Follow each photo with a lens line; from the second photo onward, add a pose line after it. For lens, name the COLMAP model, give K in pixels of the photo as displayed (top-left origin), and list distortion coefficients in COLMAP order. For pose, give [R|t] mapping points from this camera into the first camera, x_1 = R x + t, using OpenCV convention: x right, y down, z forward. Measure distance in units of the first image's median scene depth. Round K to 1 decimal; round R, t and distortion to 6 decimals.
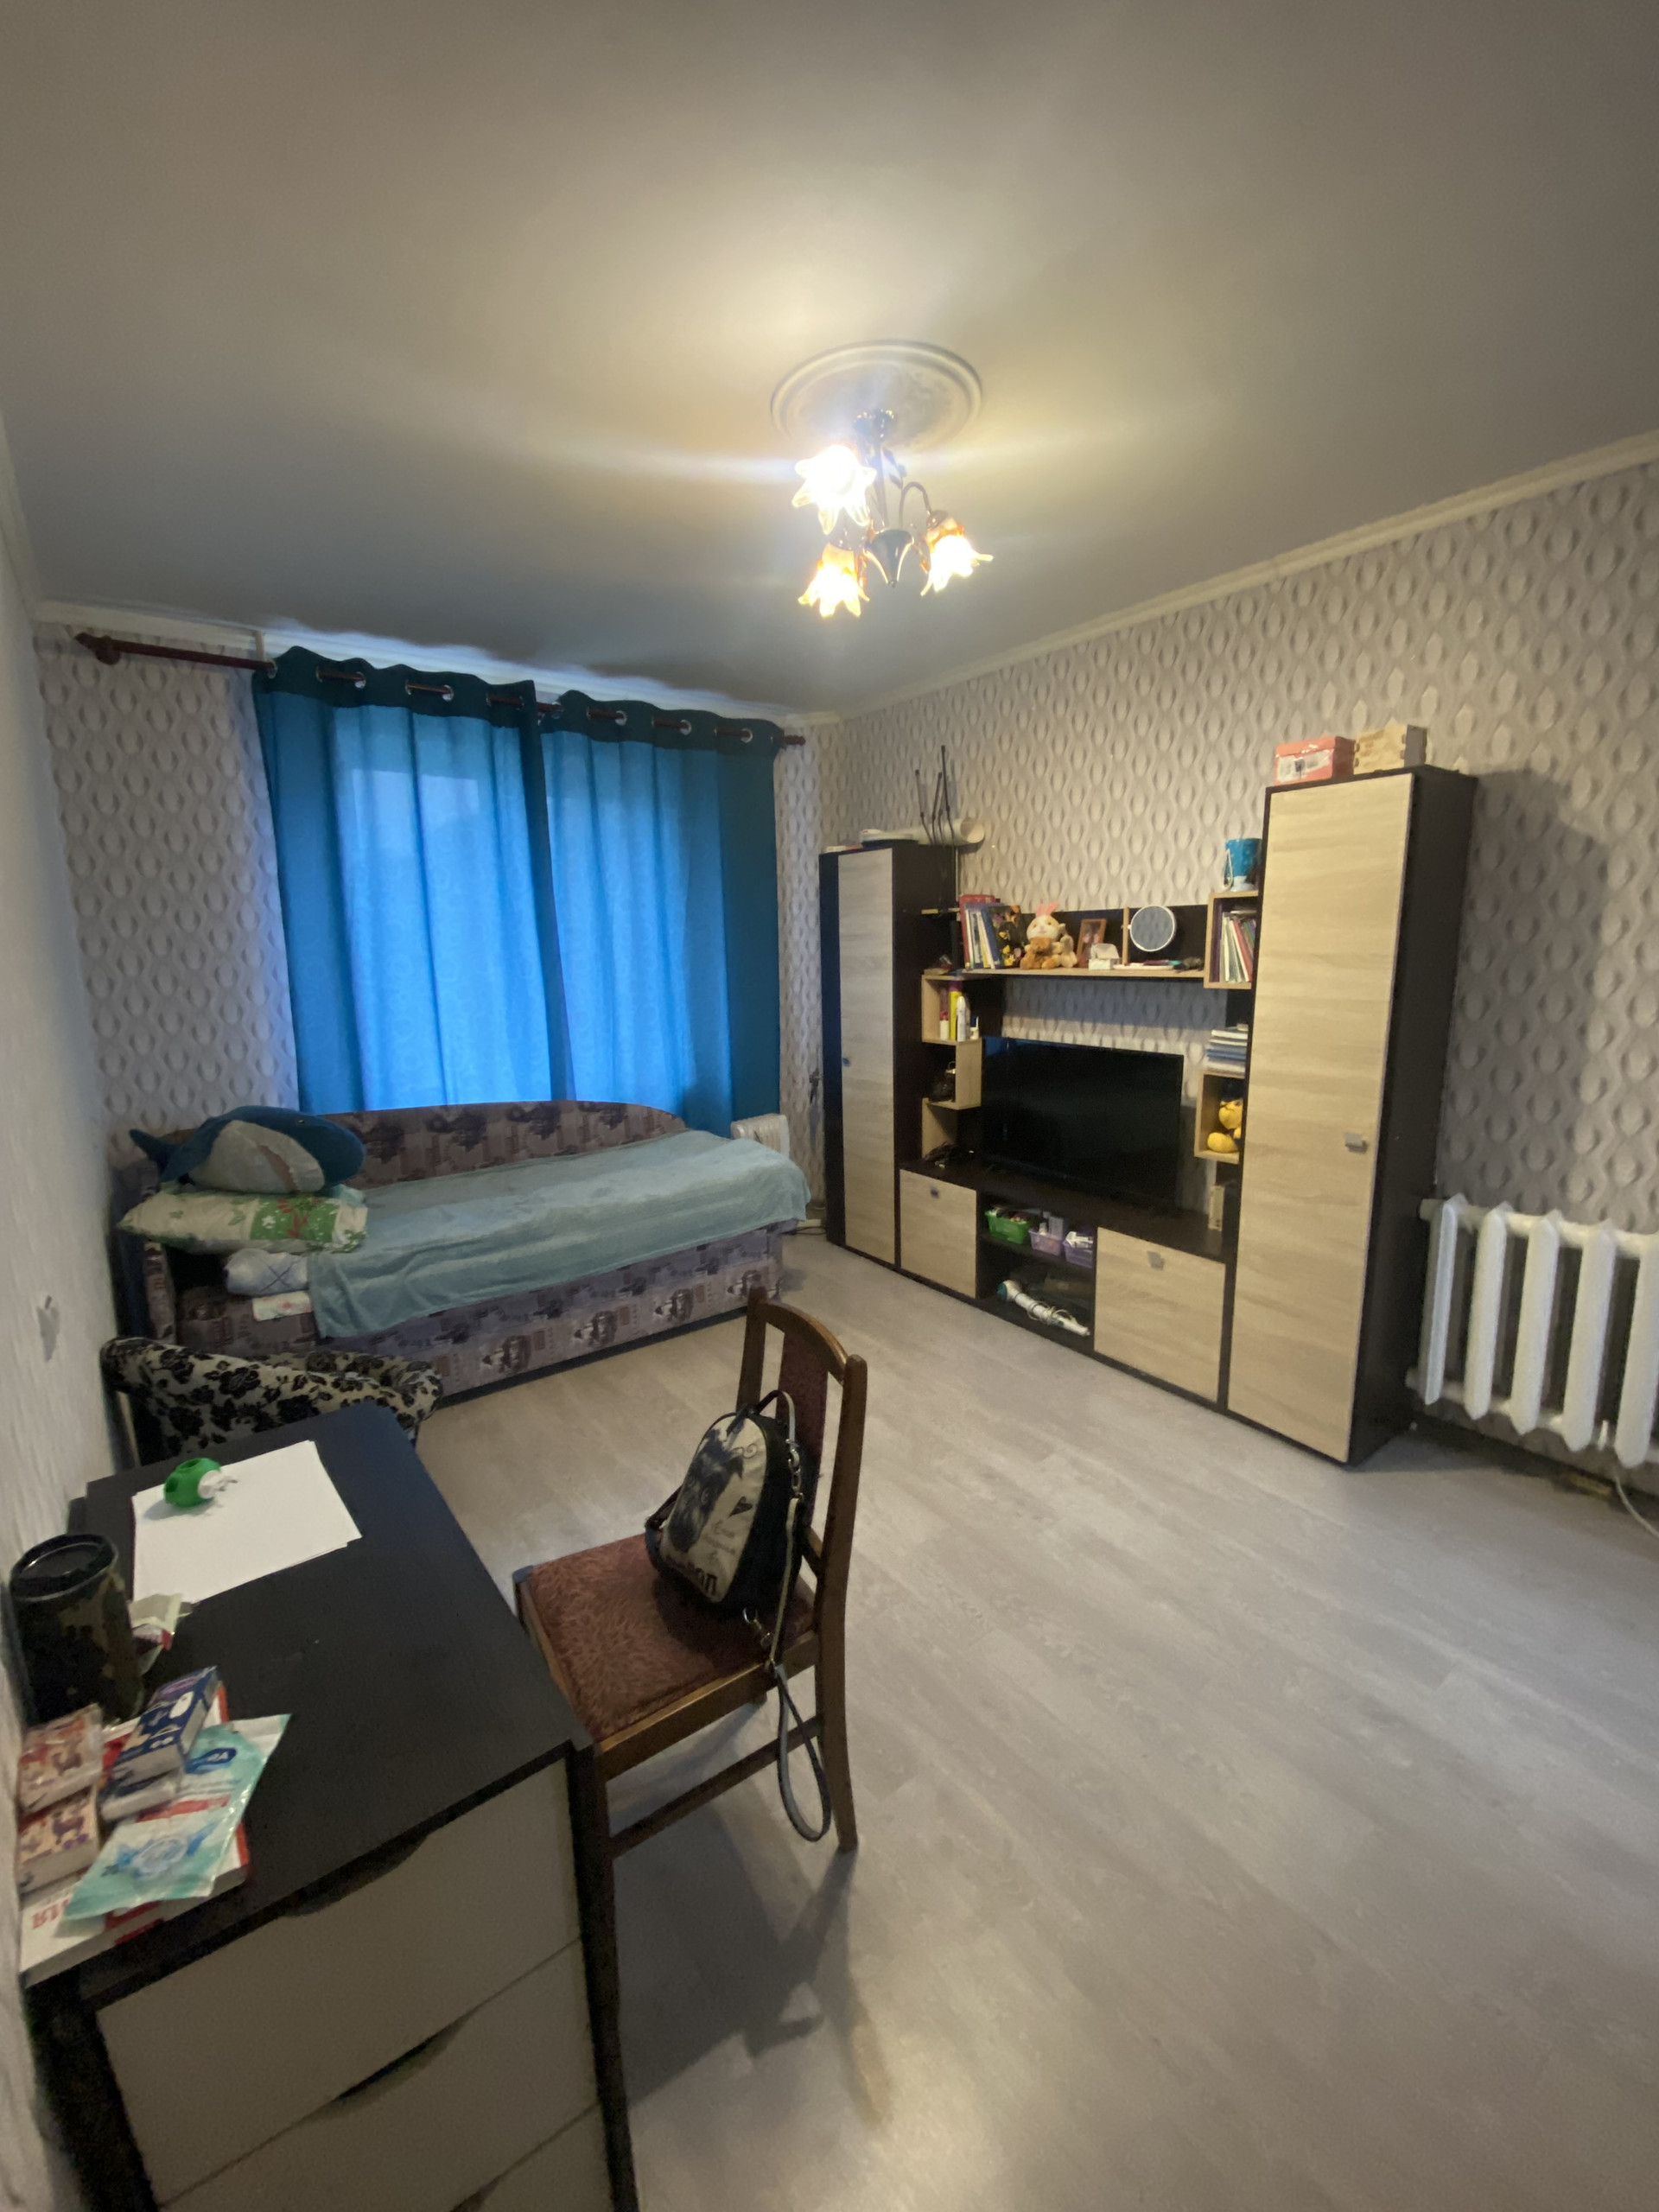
lens RADIAL K [[897.8, 0, 831.4], [0, 897.8, 1098.7], [0, 0, 1]] dist [-0.027830, -0.000058]
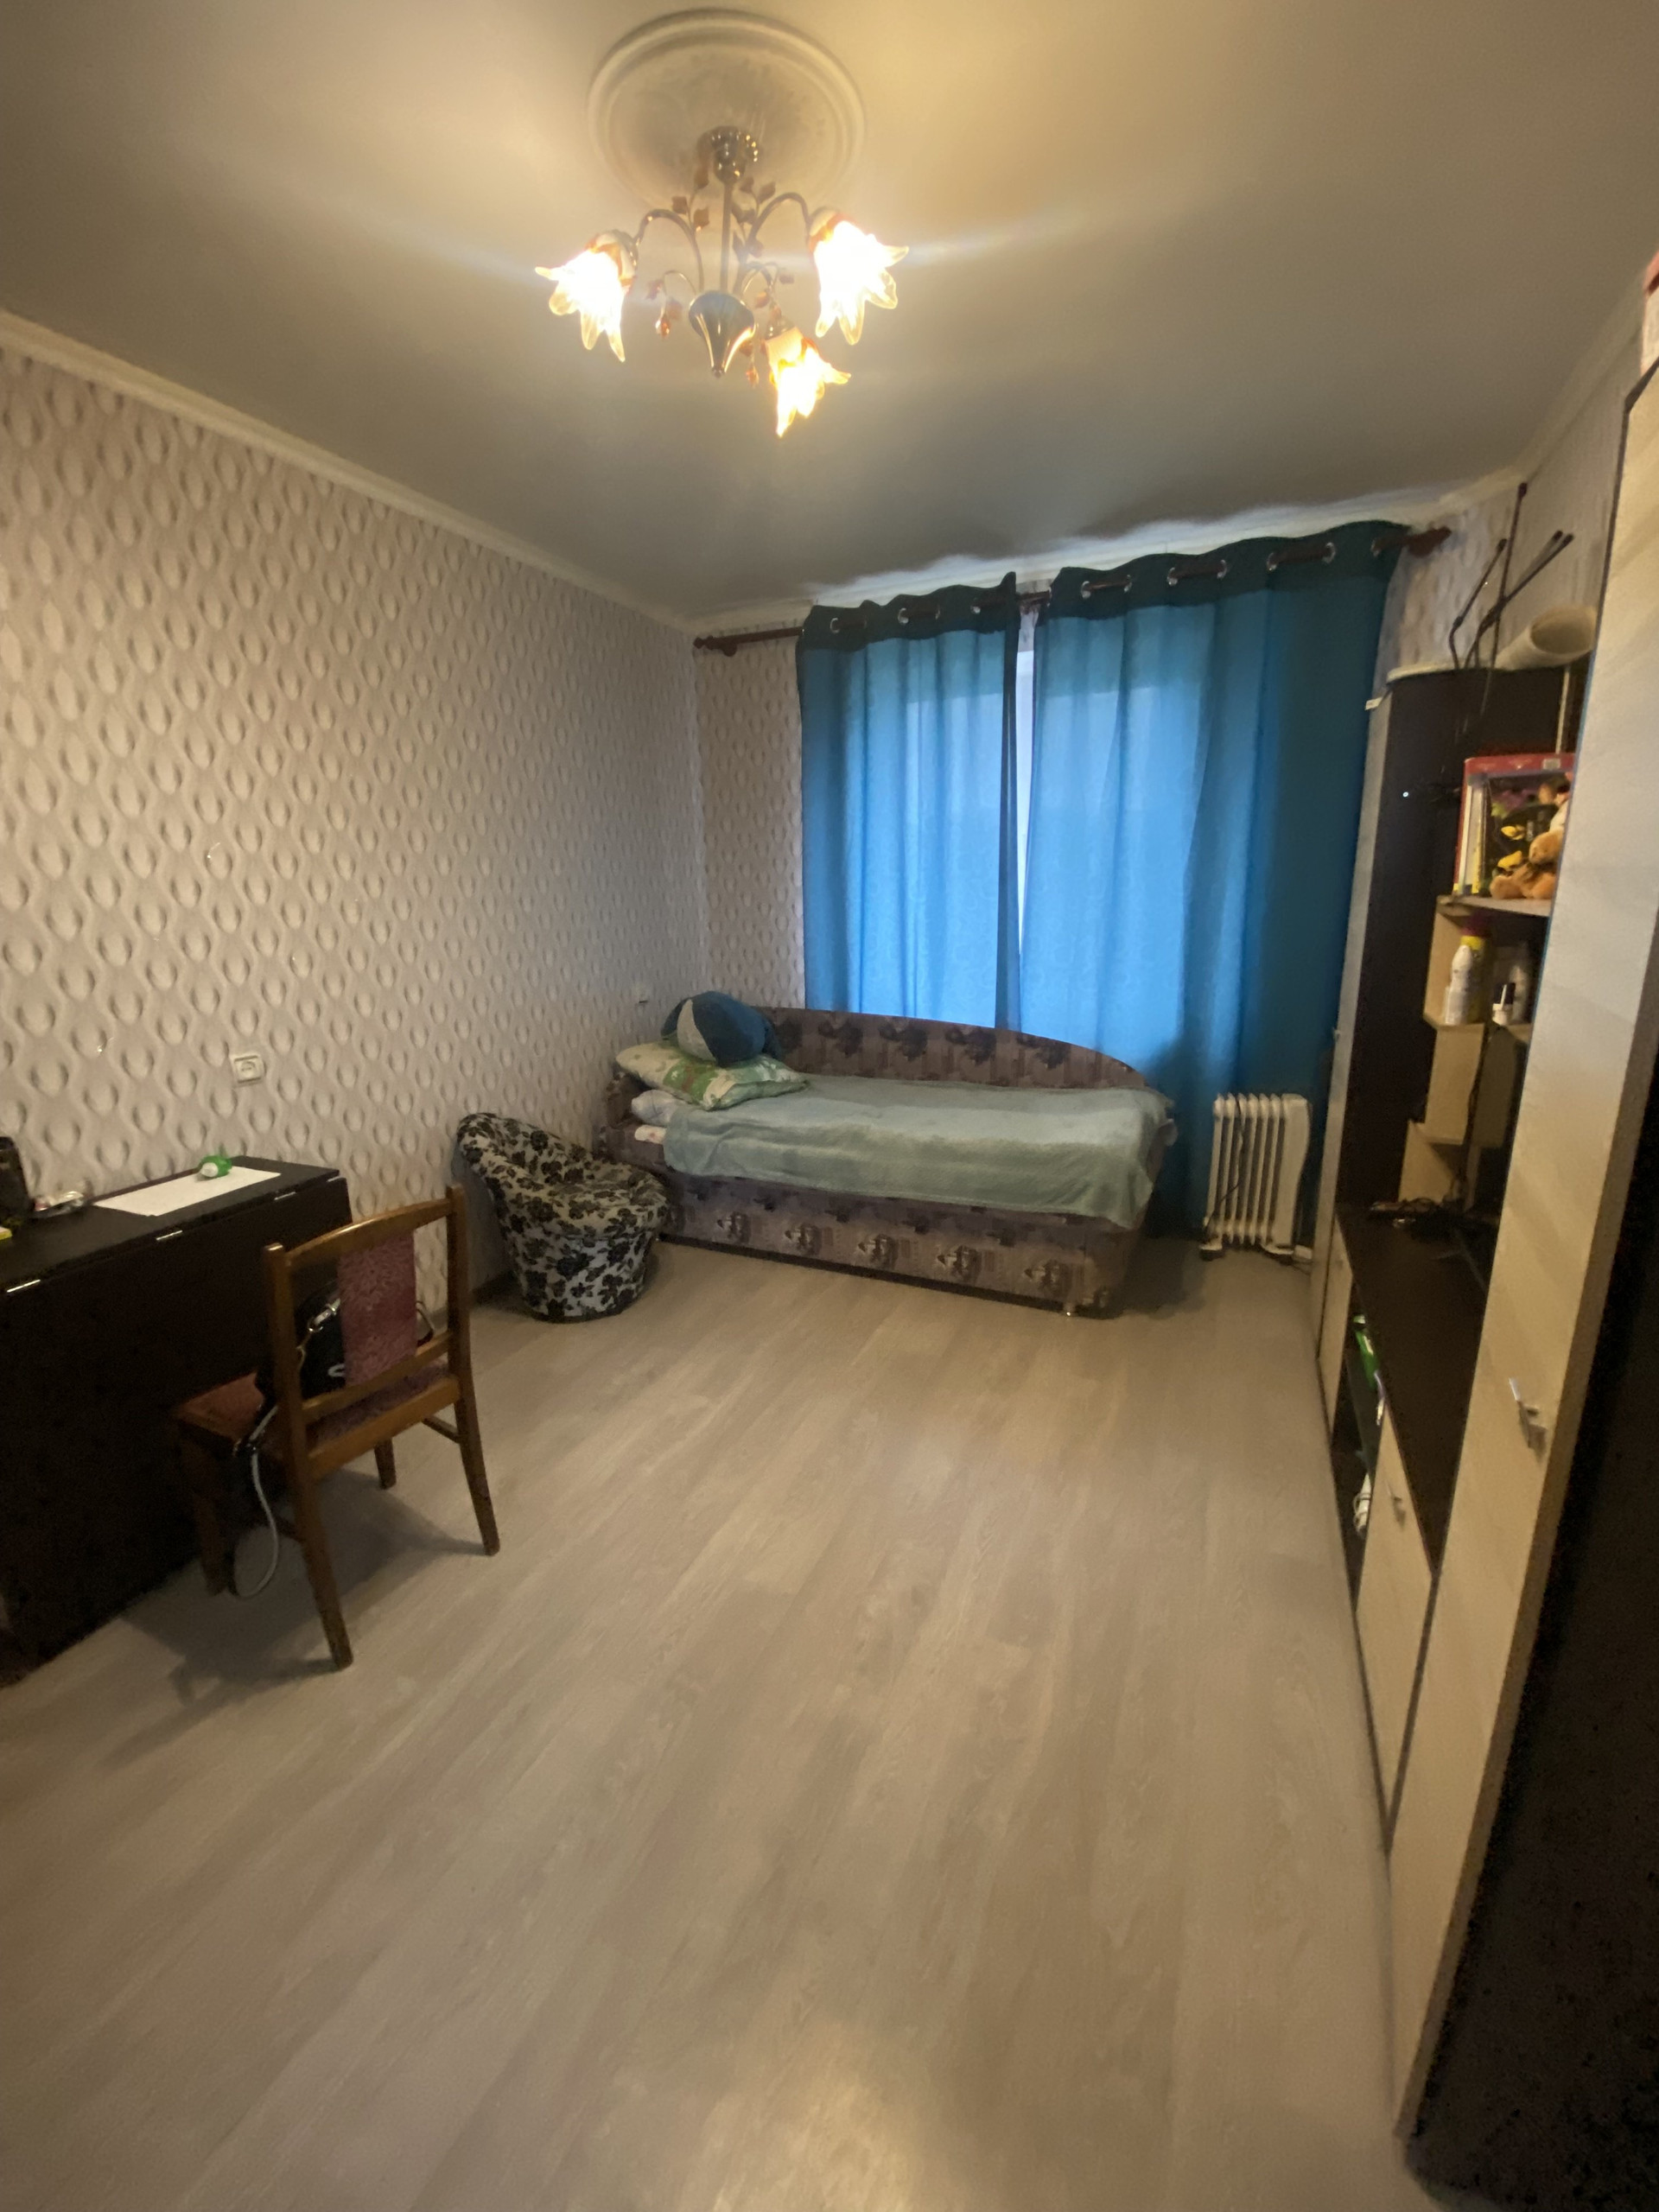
lens RADIAL K [[878.2, 0, 829.5], [0, 878.2, 1106.0], [0, 0, 1]] dist [0.021892, -0.025144]
pose [[0.480817, 0.218710, -0.849106, 0.477132], [-0.138843, 0.975165, 0.172558, -0.060808], [0.865759, 0.034924, 0.499242, 0.398193]]
